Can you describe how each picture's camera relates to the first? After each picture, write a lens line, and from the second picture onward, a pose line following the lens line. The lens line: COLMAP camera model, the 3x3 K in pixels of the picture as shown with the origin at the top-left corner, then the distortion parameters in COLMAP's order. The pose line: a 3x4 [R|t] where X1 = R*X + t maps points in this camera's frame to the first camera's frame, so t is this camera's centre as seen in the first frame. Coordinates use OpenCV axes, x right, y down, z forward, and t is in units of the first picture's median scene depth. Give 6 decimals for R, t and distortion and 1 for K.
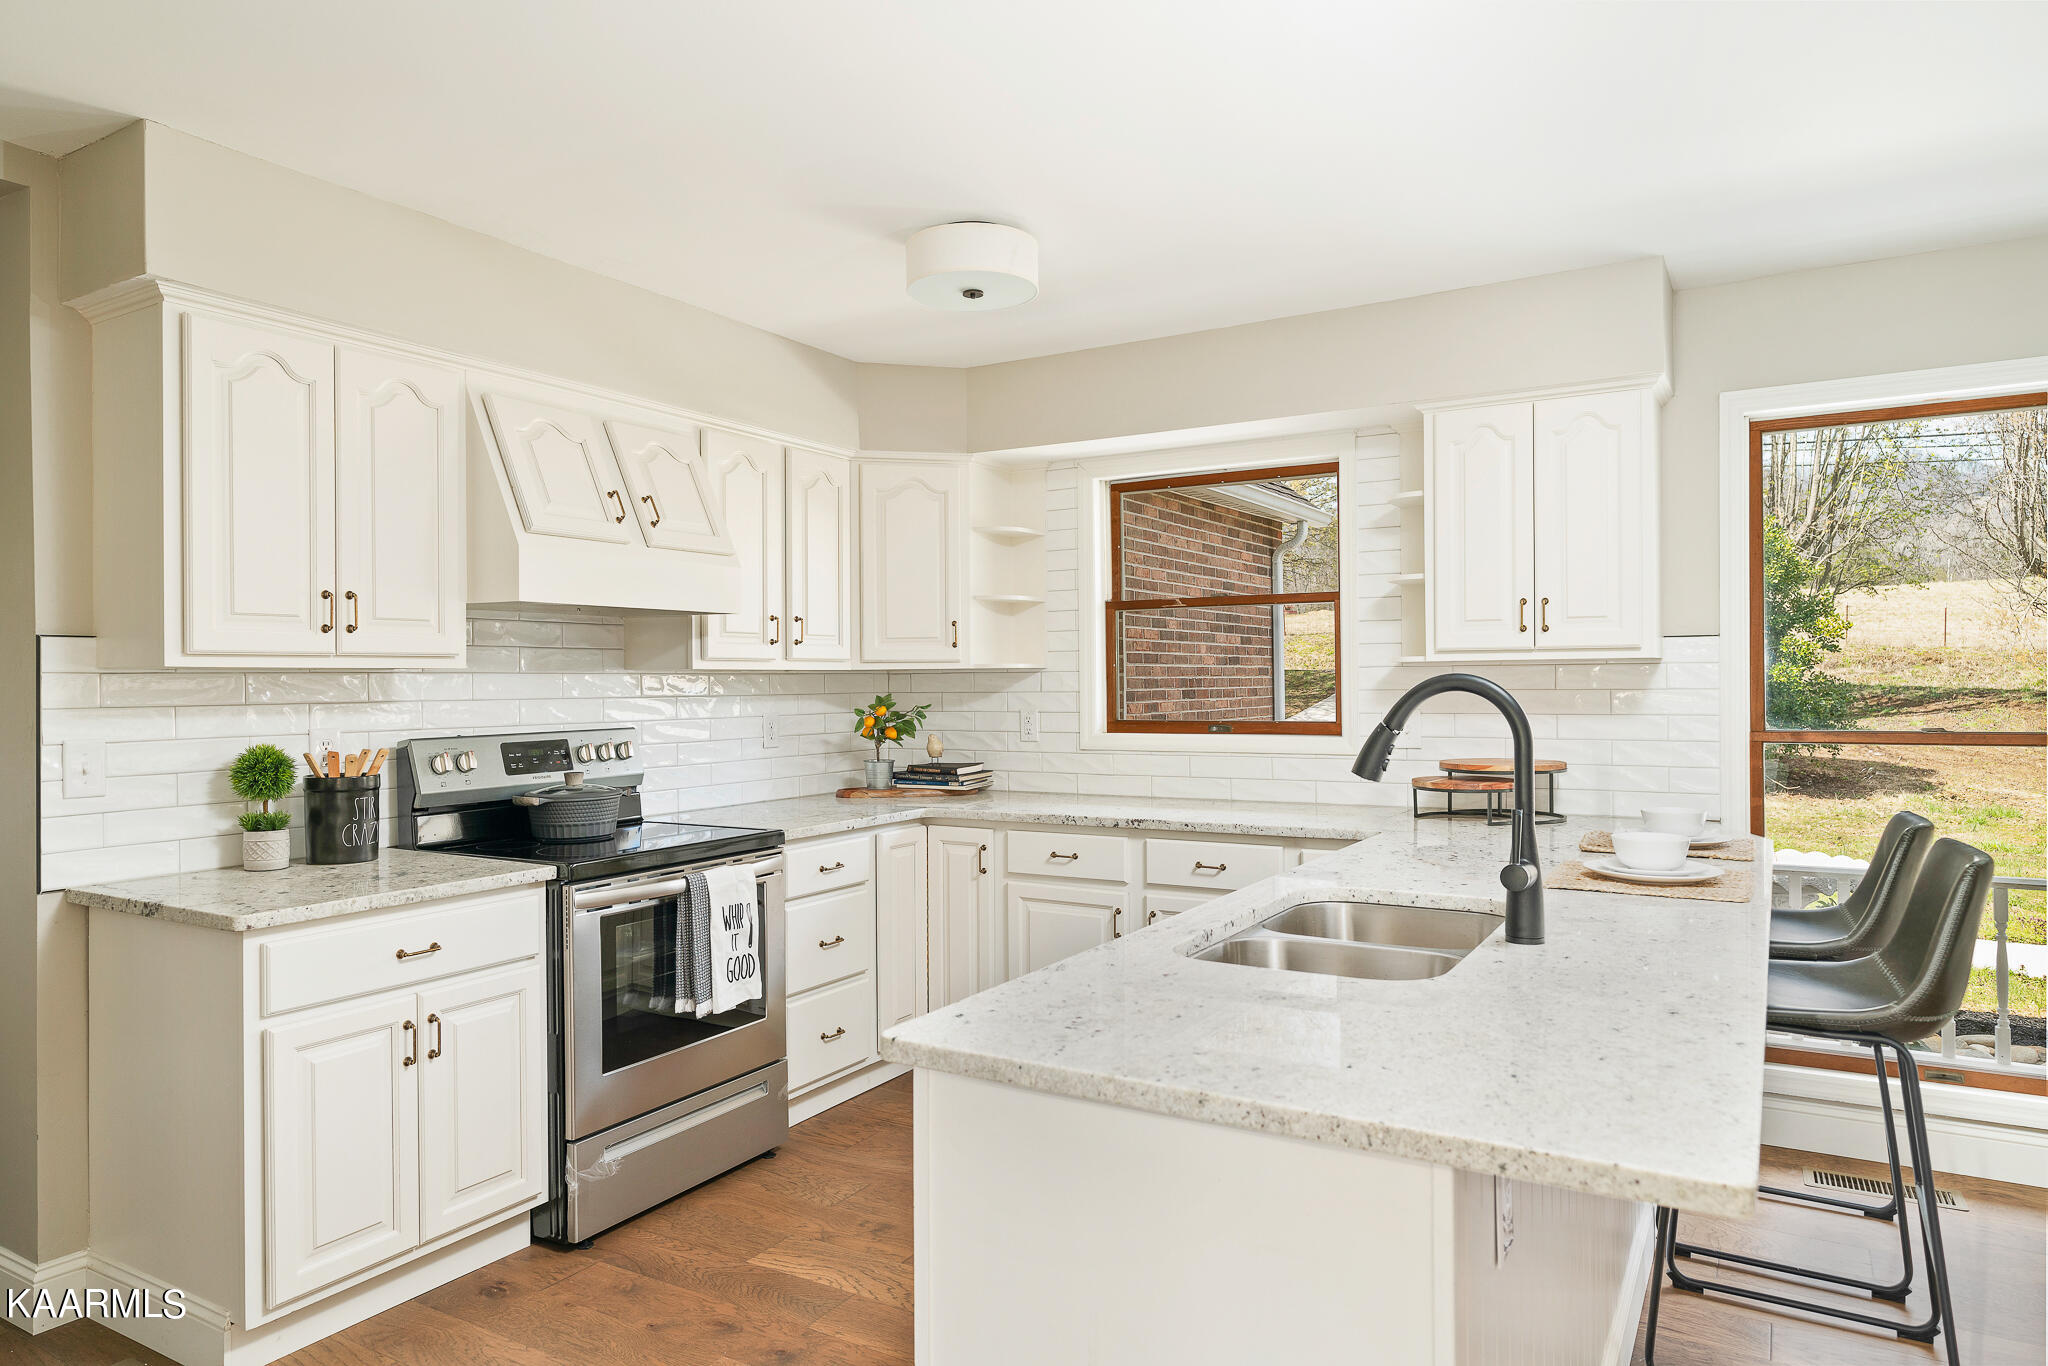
lens RADIAL K [[1264.6, 0, 1020.5], [0, 1264.6, 675.6], [0, 0, 1]] dist [-0.001543, -0.001108]
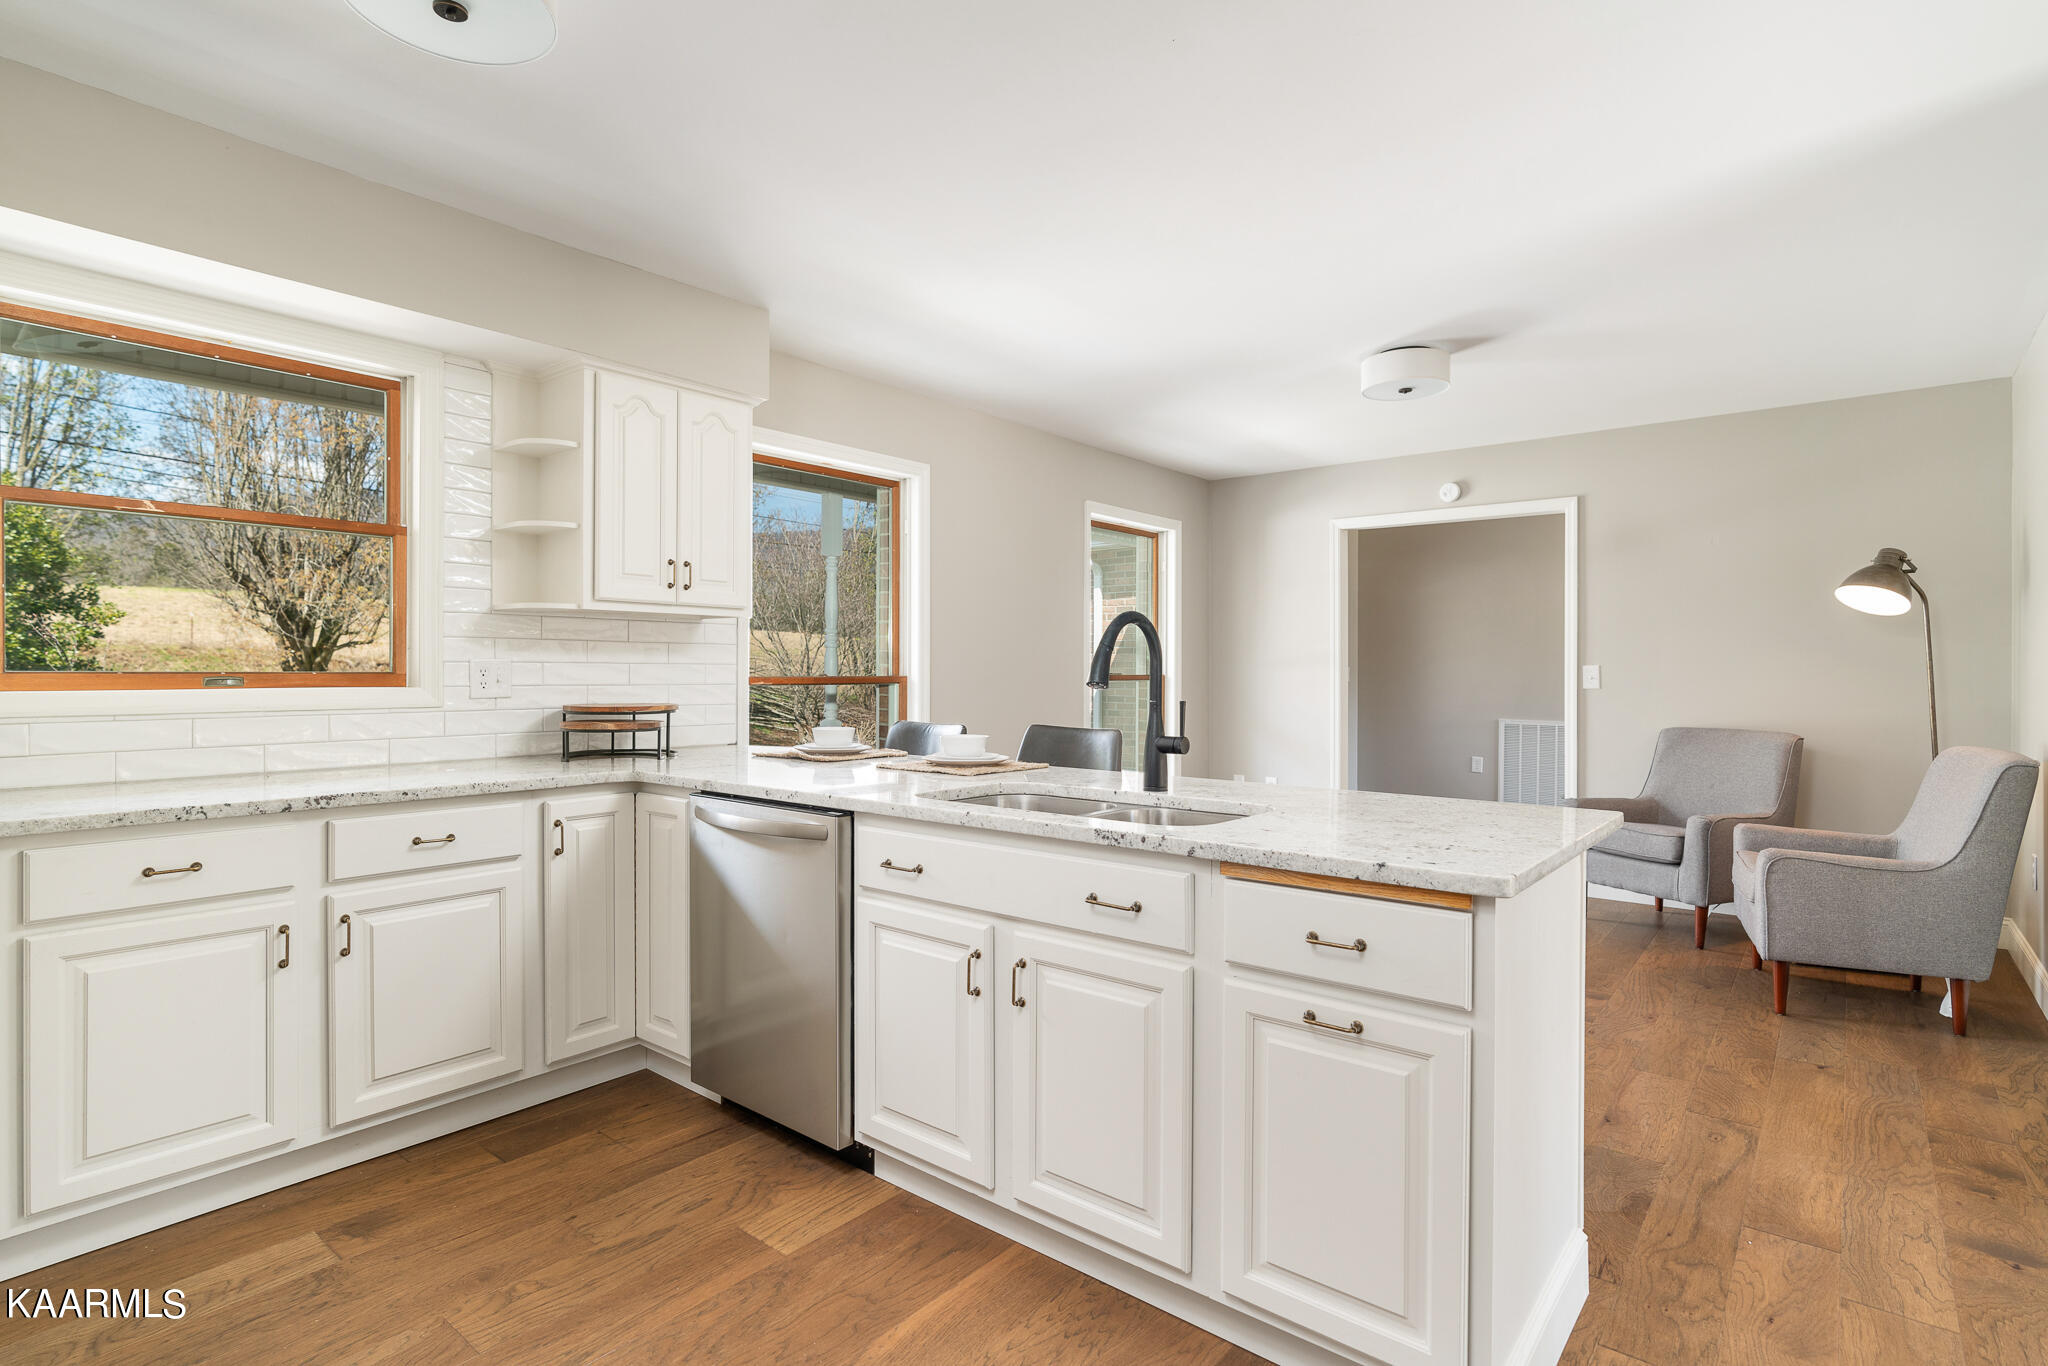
lens RADIAL K [[1009.0, 0, 1022.7], [0, 1009.0, 689.7], [0, 0, 1]] dist [0.001260, 0.000151]
pose [[0.137135, -0.008163, 0.990519, -0.210284], [-0.009036, 0.999914, 0.009491, 0.020511], [-0.990511, -0.010252, 0.137049, 0.248525]]
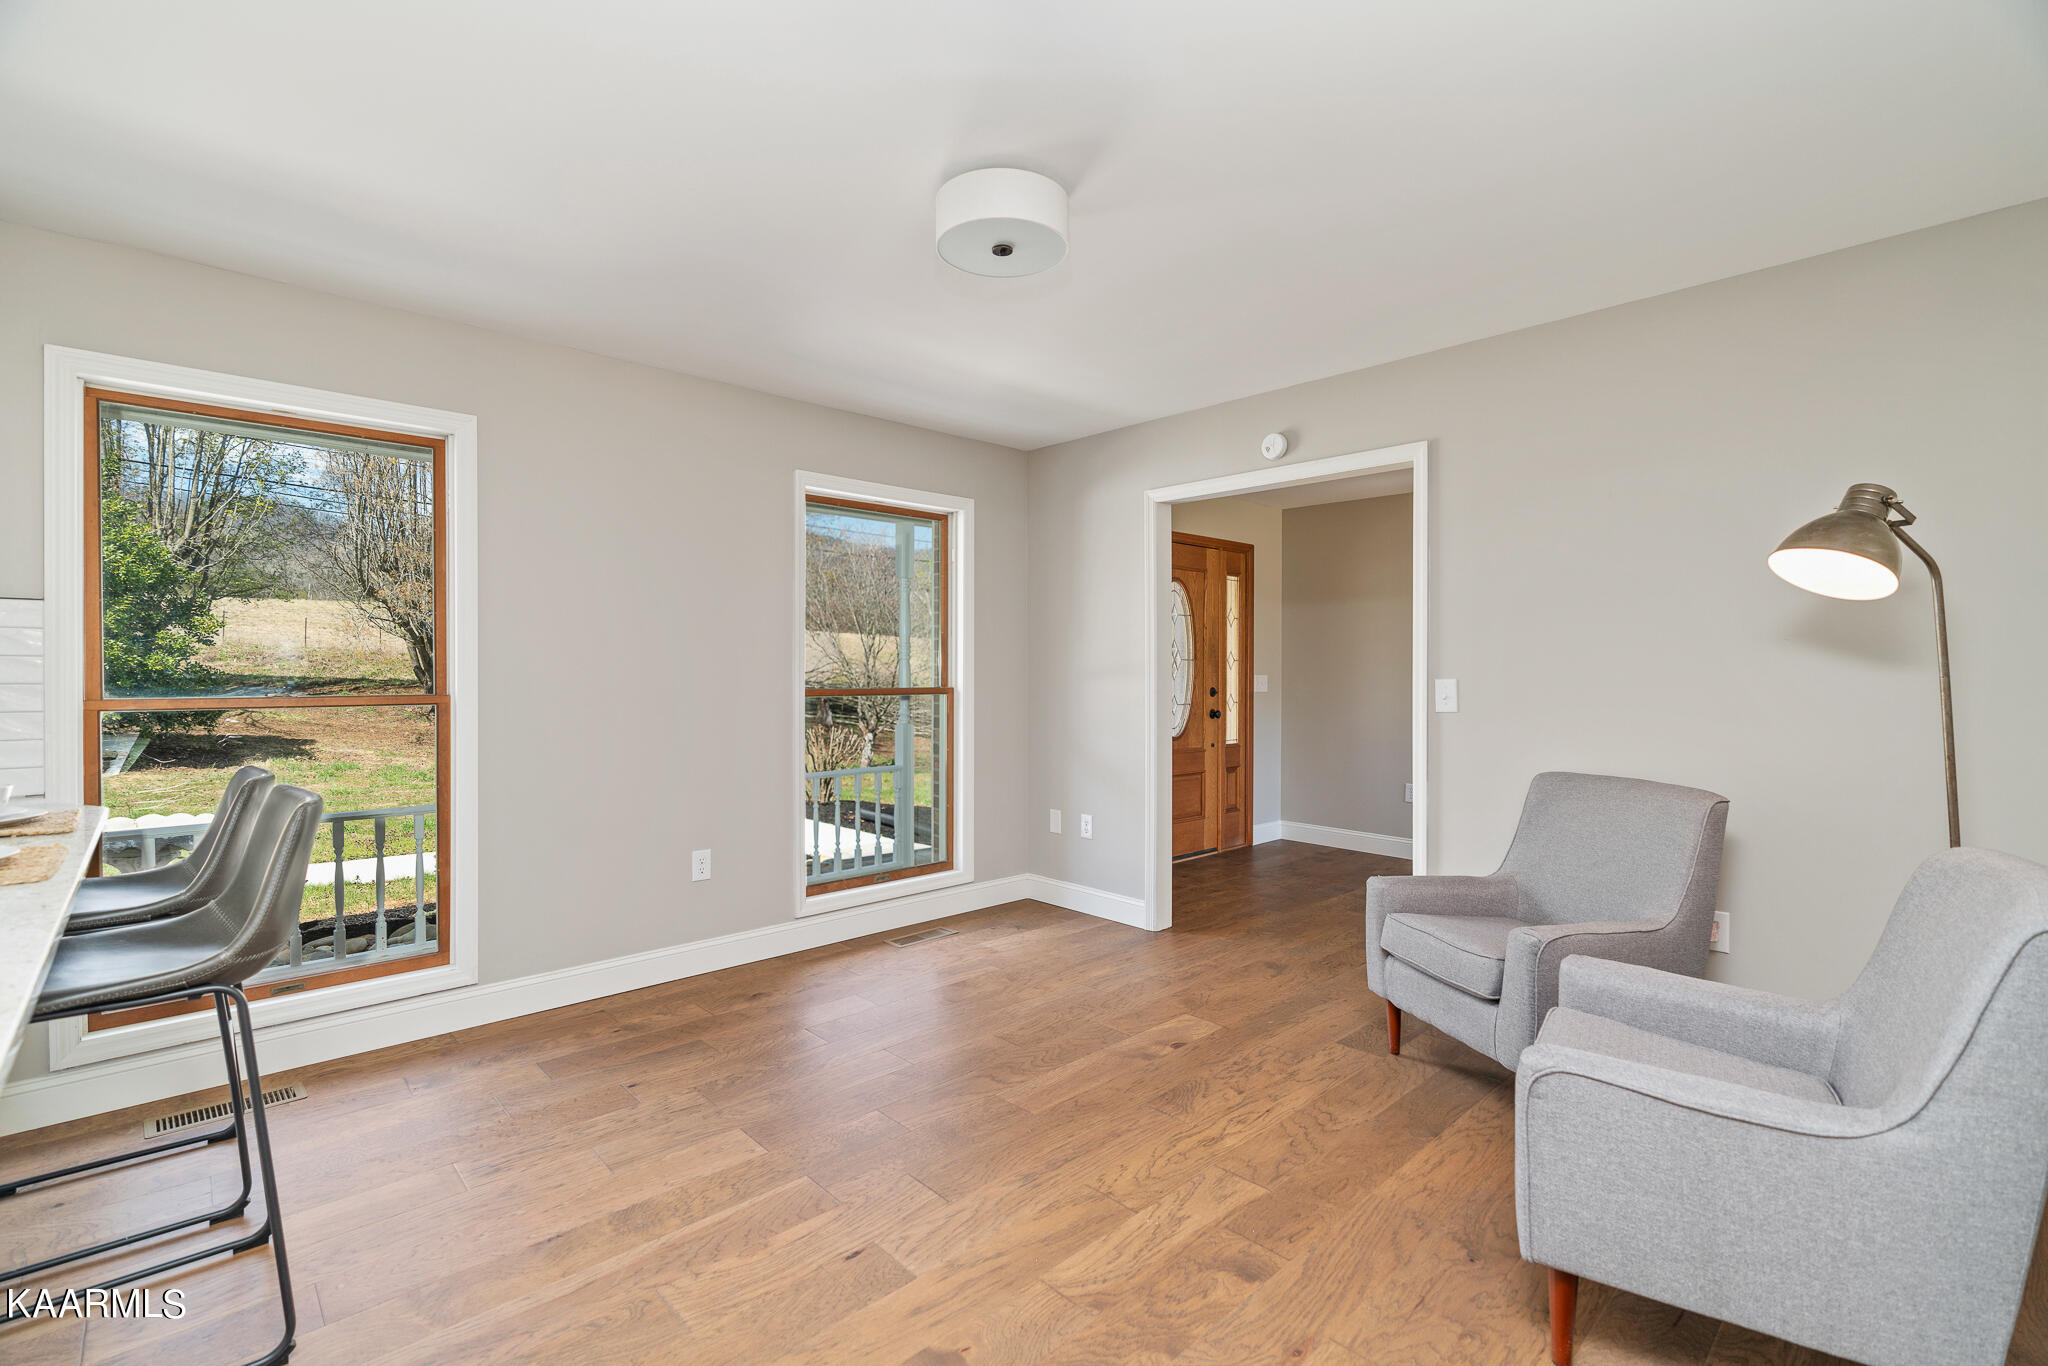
lens RADIAL K [[916.6, 0, 1014.4], [0, 916.6, 682.6], [0, 0, 1]] dist [0.001123, 0.000611]
pose [[0.277924, -0.004775, 0.960591, 0.036864], [-0.008472, 0.999937, 0.007422, 0.007511], [-0.960566, -0.010201, 0.277866, 0.042336]]
